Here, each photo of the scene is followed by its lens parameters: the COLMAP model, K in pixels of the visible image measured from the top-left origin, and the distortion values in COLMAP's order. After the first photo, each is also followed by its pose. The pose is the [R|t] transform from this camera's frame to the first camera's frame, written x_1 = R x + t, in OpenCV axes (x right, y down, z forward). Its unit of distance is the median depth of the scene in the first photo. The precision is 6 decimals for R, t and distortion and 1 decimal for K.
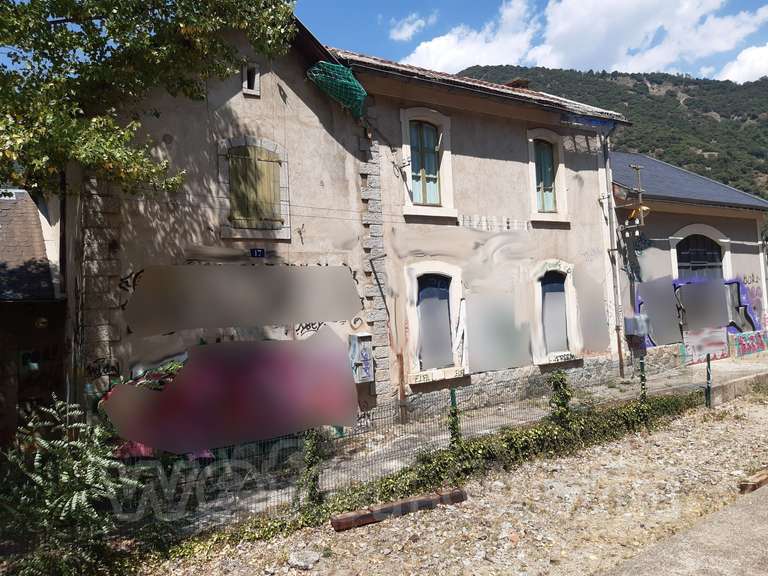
lens RADIAL K [[574.4, 0, 379.5], [0, 574.4, 294.6], [0, 0, 1]] dist [0.039585, -0.061733]
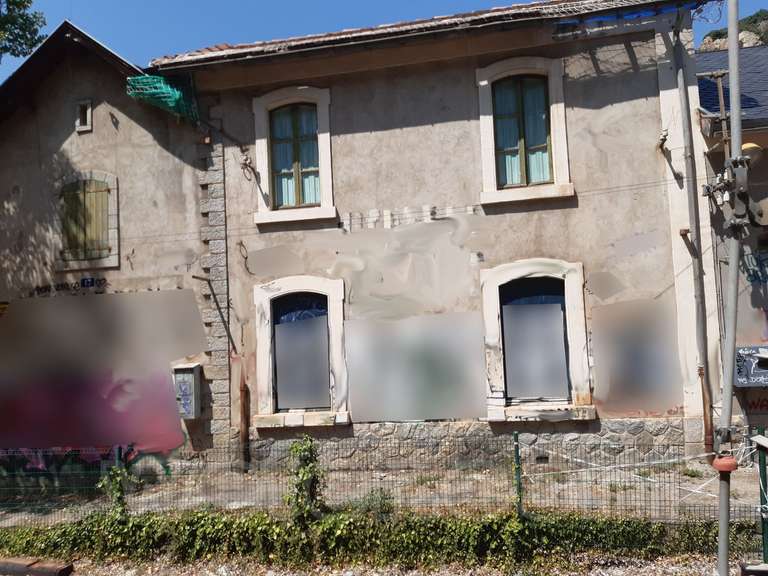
lens RADIAL K [[574.4, 0, 391.0], [0, 574.4, 291.5], [0, 0, 1]] dist [0.039585, -0.061733]
pose [[0.730873, -0.015646, -0.682334, 0.736013], [0.028204, 0.999576, 0.007290, -0.039703], [0.681930, -0.024573, 0.731004, 0.501791]]
